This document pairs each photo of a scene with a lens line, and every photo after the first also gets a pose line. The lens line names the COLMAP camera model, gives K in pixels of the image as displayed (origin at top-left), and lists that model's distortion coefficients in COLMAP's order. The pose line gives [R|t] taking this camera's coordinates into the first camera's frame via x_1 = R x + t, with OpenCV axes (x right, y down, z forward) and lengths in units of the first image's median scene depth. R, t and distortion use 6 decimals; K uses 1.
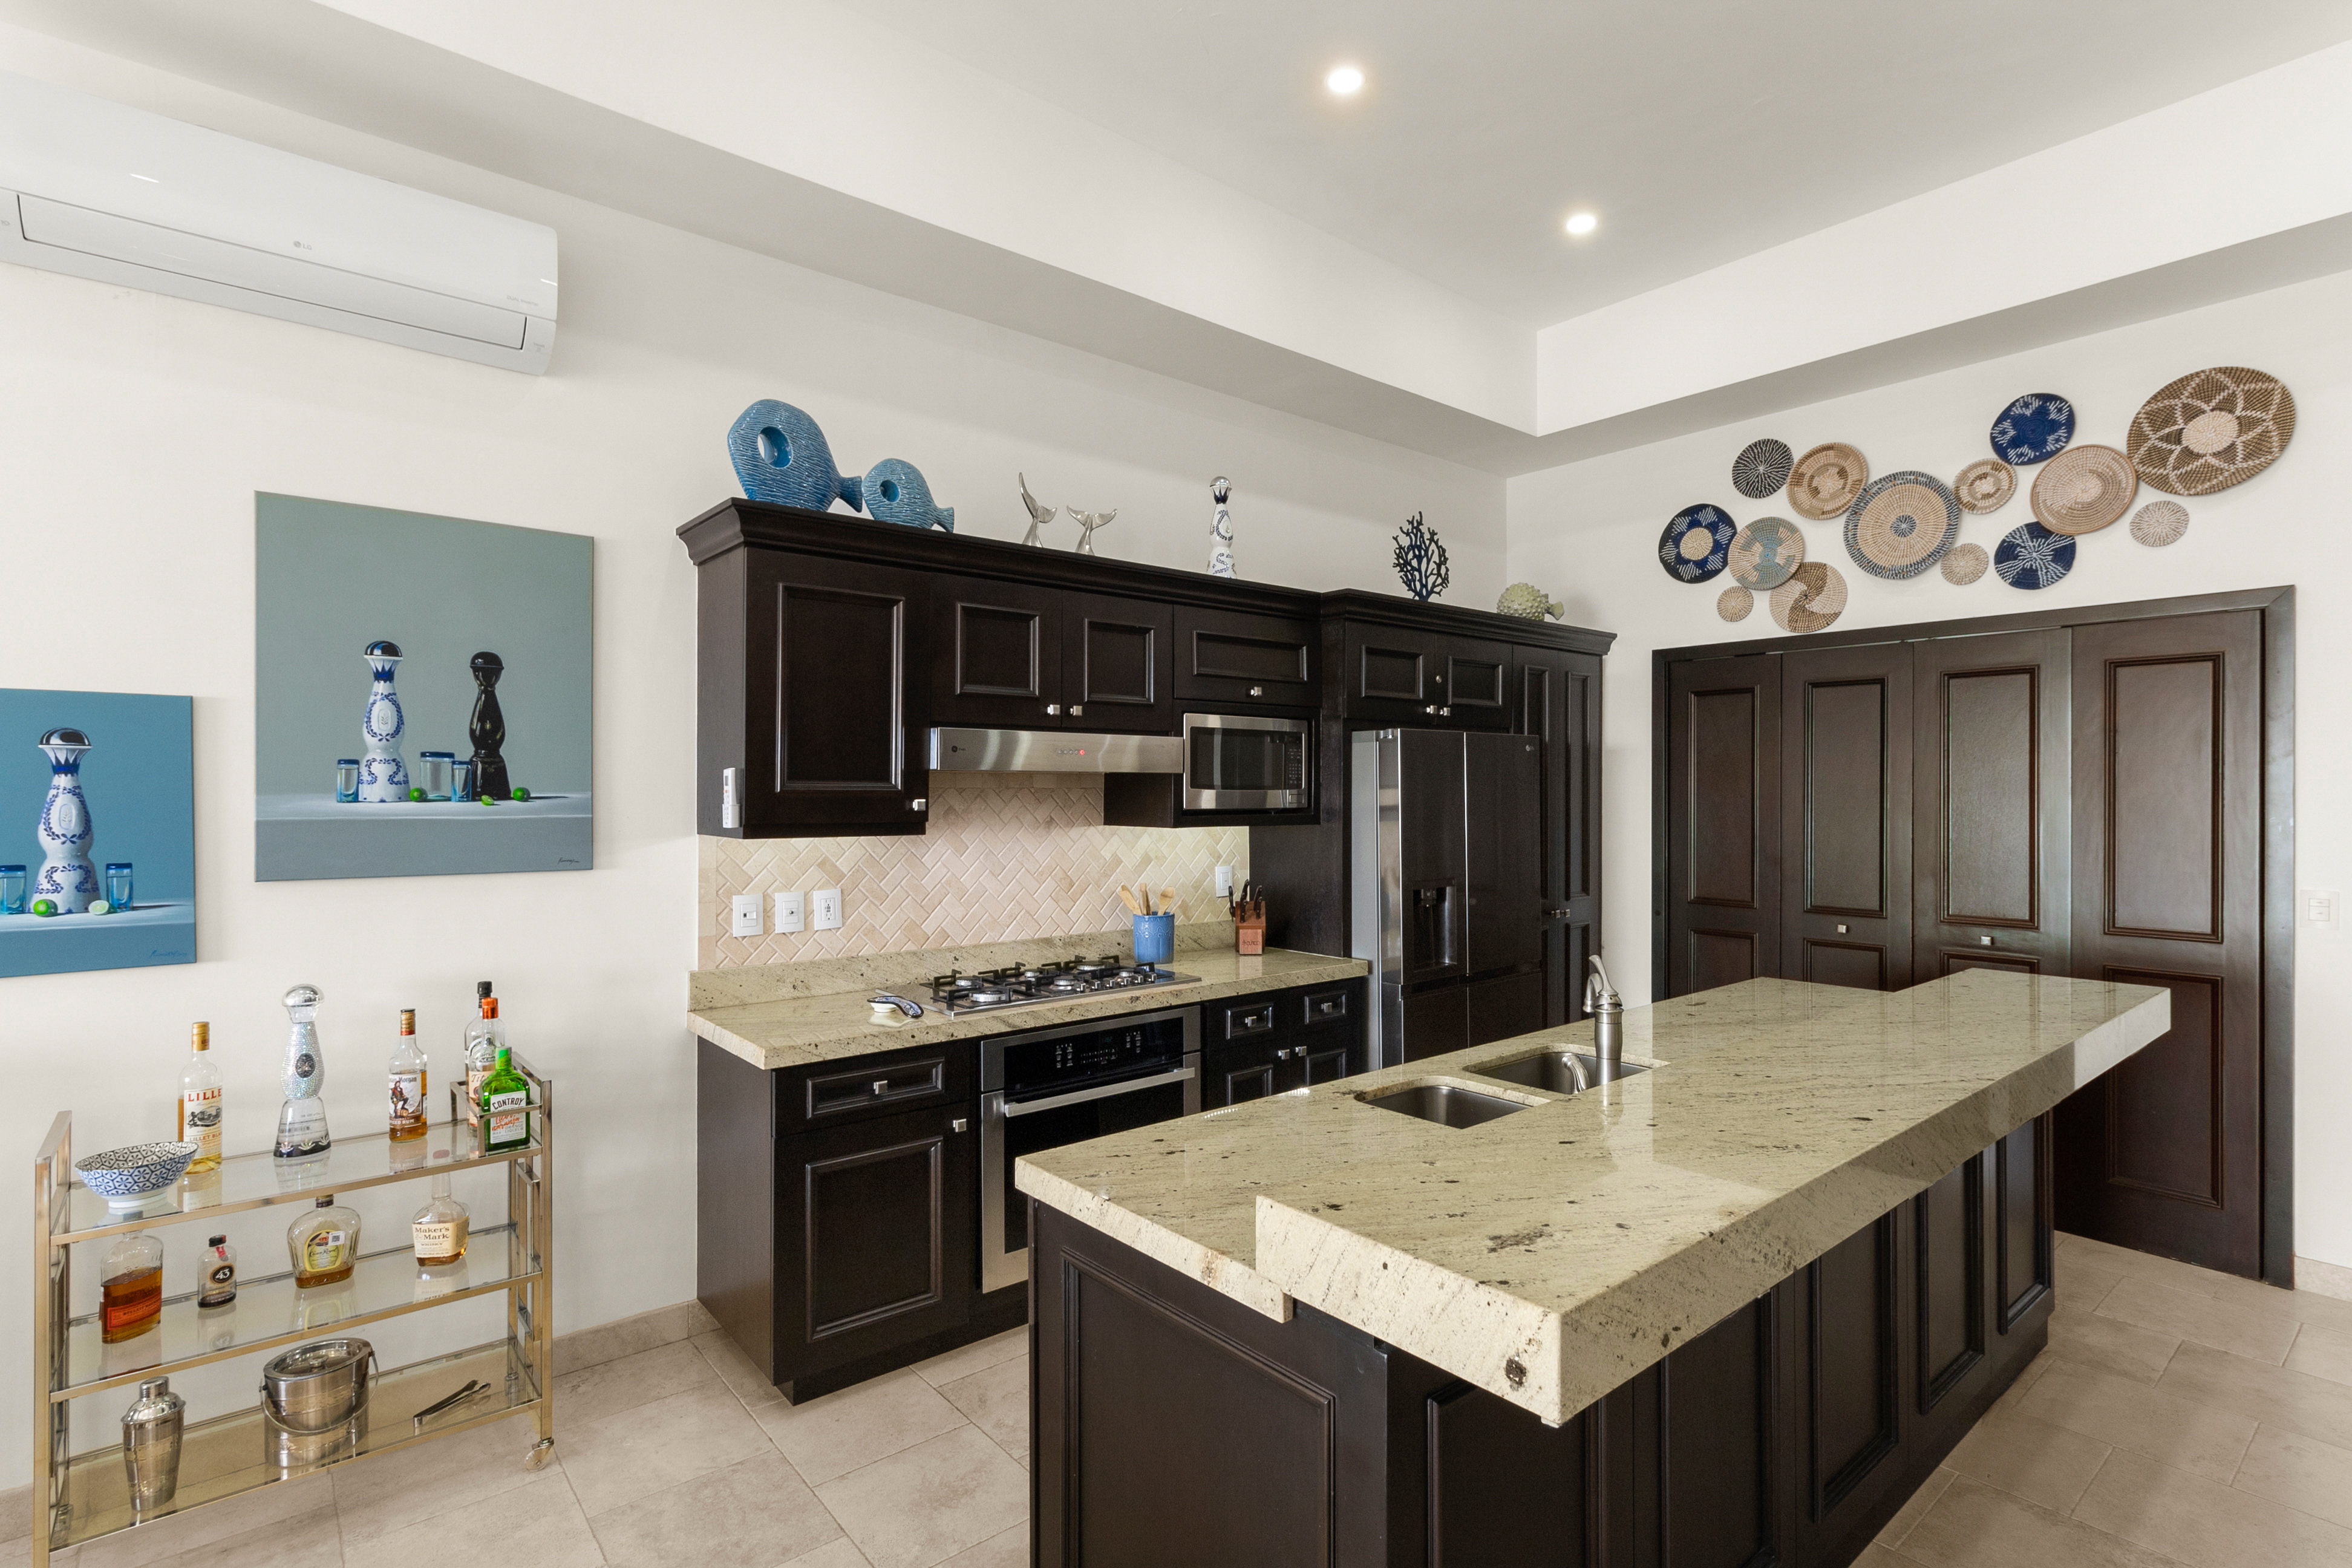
lens RADIAL K [[1127.9, 0, 1177.7], [0, 1127.9, 795.7], [0, 0, 1]] dist [0.003349, 0.000567]
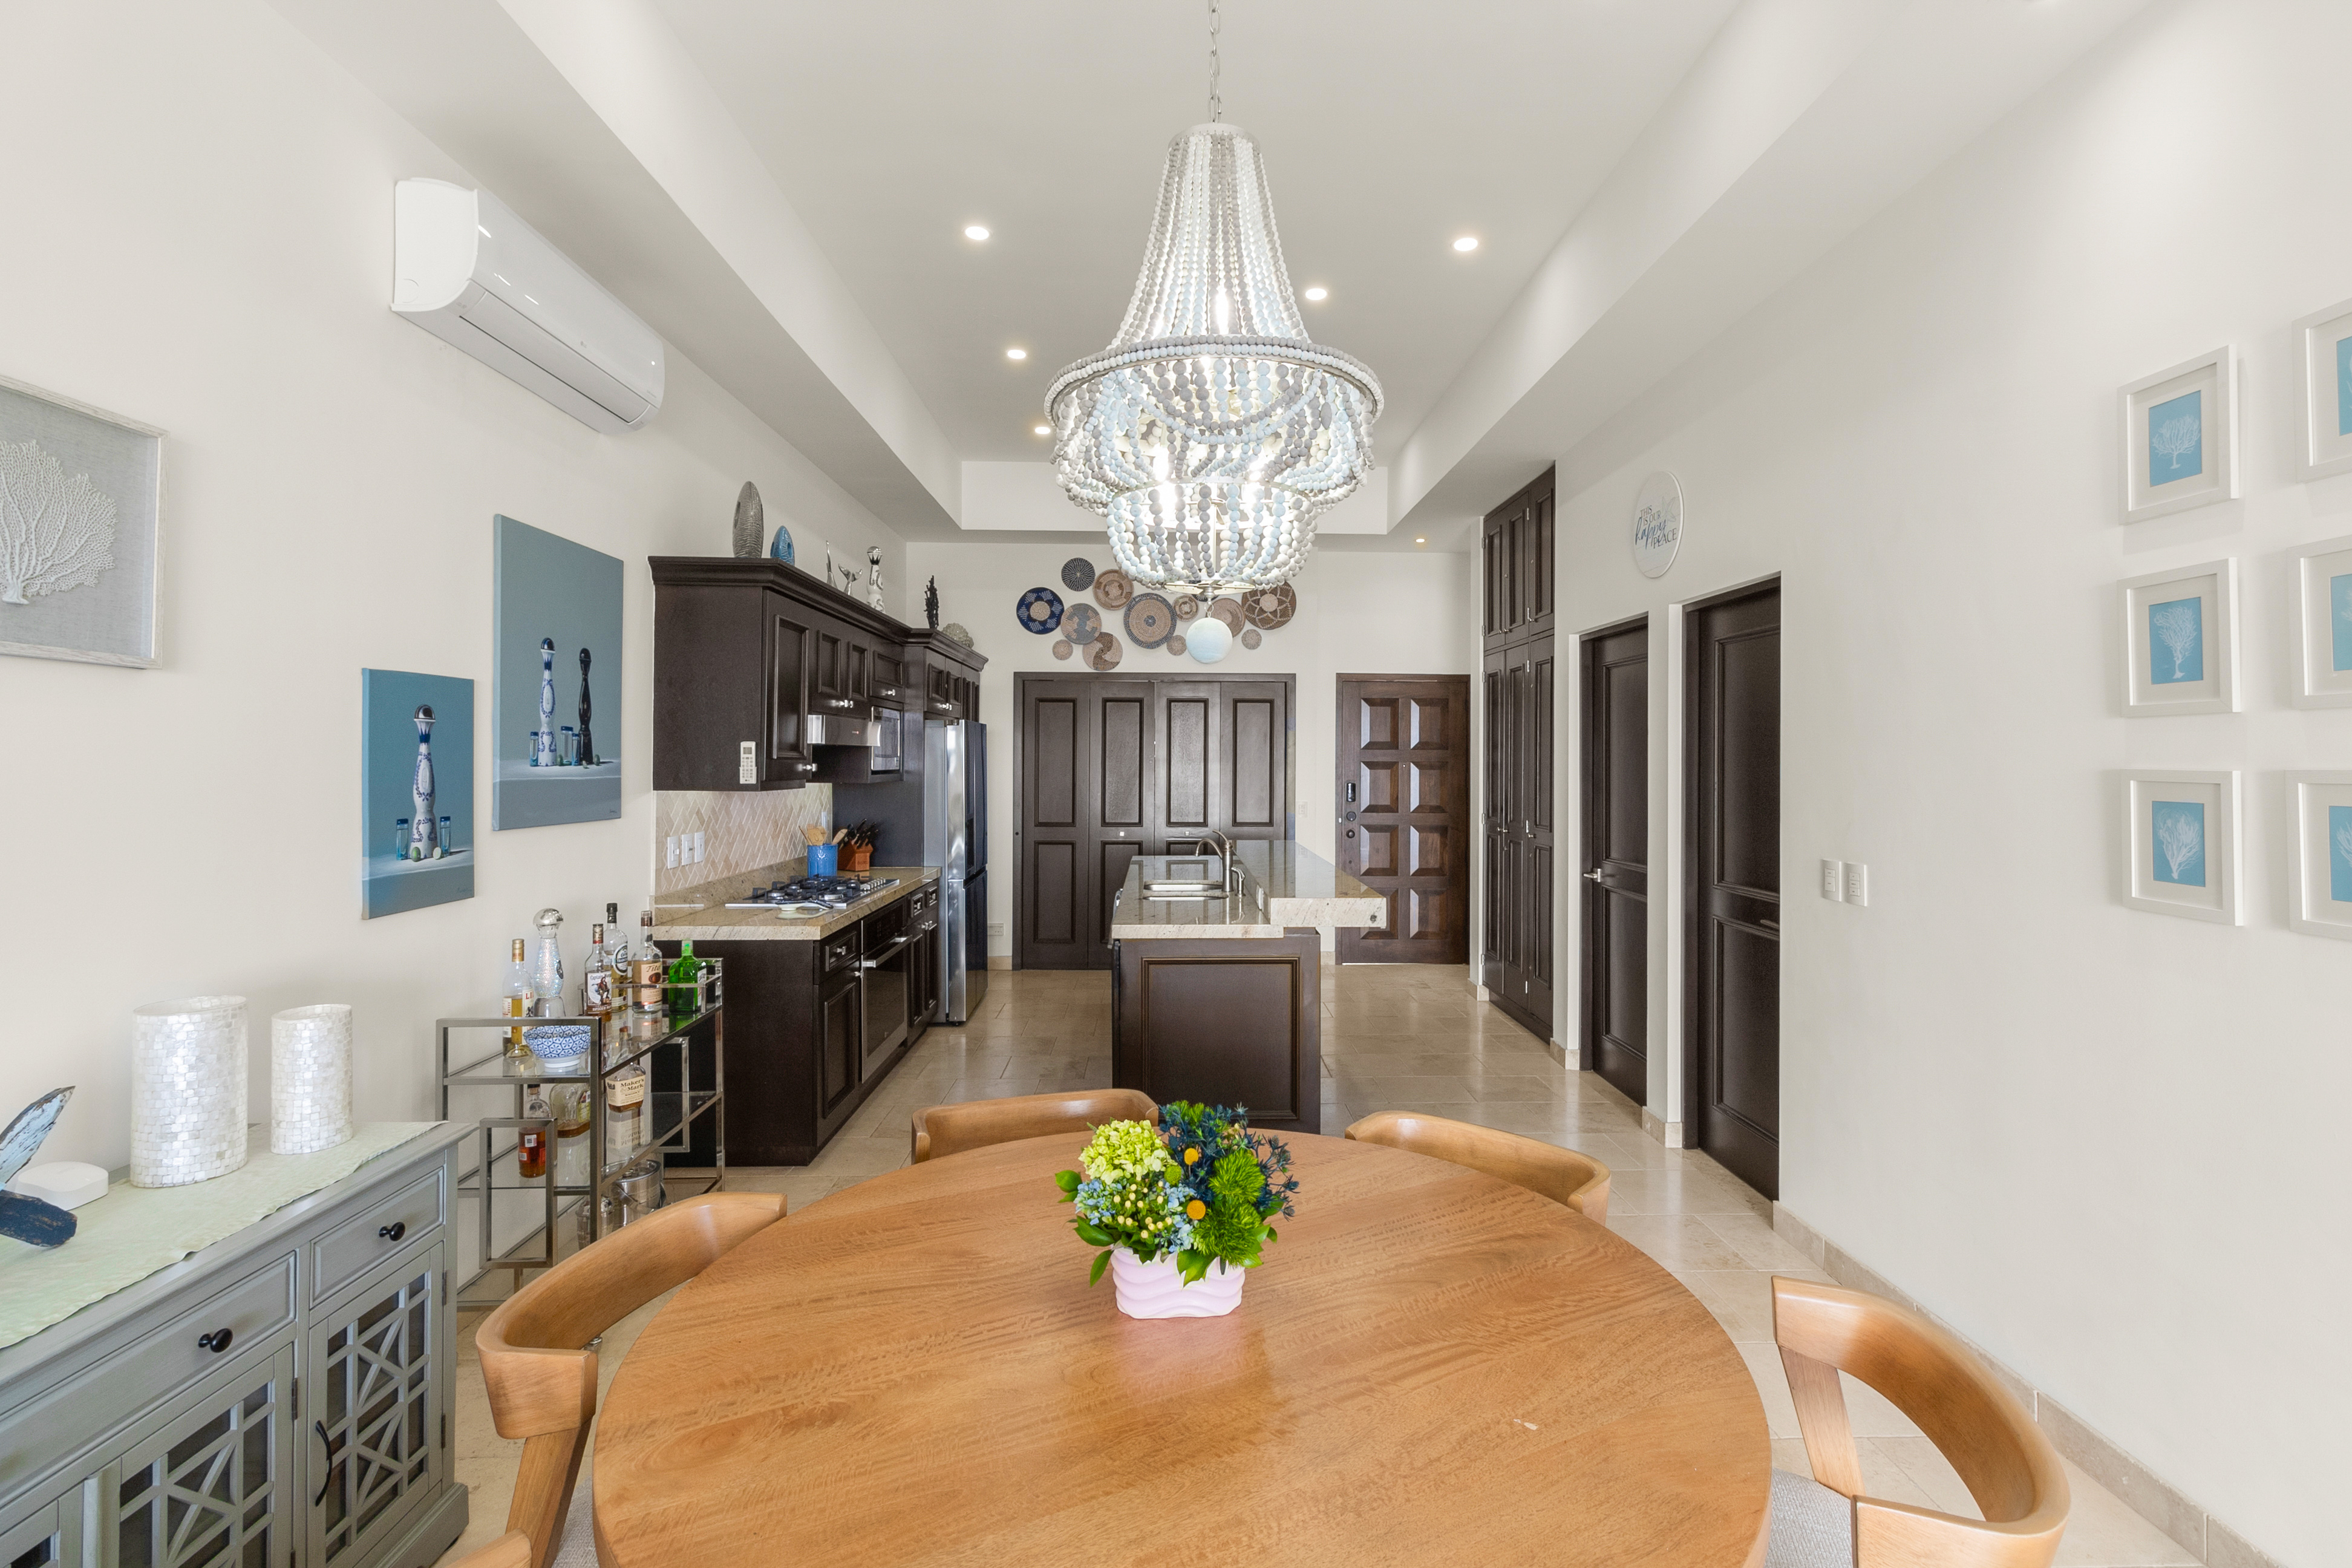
lens RADIAL K [[1085.9, 0, 1184.5], [0, 1085.9, 757.6], [0, 0, 1]] dist [0.002345, -0.000443]
pose [[0.622927, 0.003537, 0.782272, -0.884725], [-0.001340, 0.999993, -0.003454, -0.000414], [-0.782279, 0.001103, 0.622927, -0.225328]]
